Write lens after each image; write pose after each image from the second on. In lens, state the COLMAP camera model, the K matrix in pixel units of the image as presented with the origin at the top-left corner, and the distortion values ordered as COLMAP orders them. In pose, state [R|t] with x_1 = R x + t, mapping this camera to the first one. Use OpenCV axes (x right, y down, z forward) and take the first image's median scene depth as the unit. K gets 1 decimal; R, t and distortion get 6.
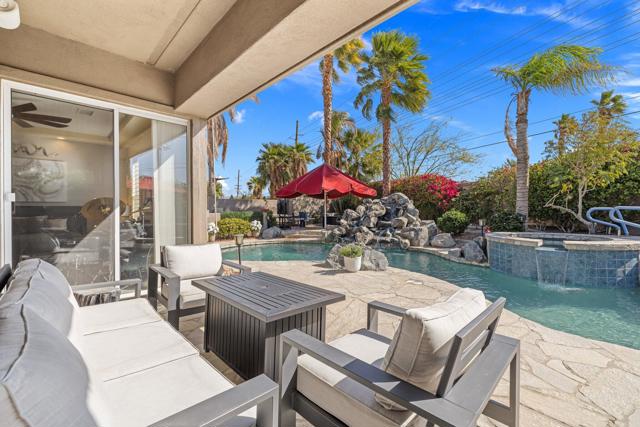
lens RADIAL K [[269.2, 0, 317.2], [0, 269.2, 213.4], [0, 0, 1]] dist [0.000789, -0.000458]
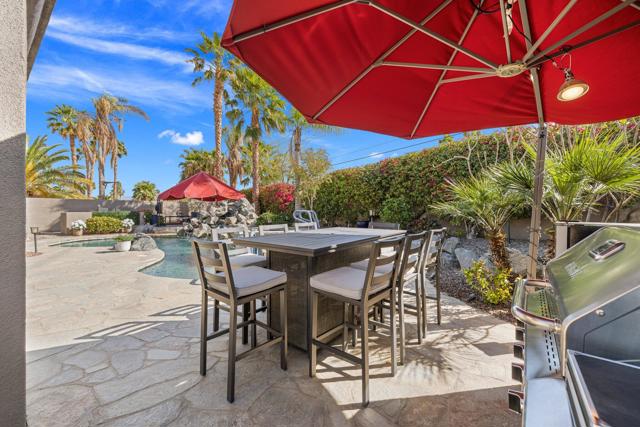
lens RADIAL K [[269.2, 0, 322.7], [0, 269.2, 213.3], [0, 0, 1]] dist [0.000789, -0.000458]
pose [[0.993425, 0.006484, 0.114305, 0.574998], [-0.005847, 0.999965, -0.005908, 0.004673], [-0.114339, 0.005201, 0.993428, -0.321708]]
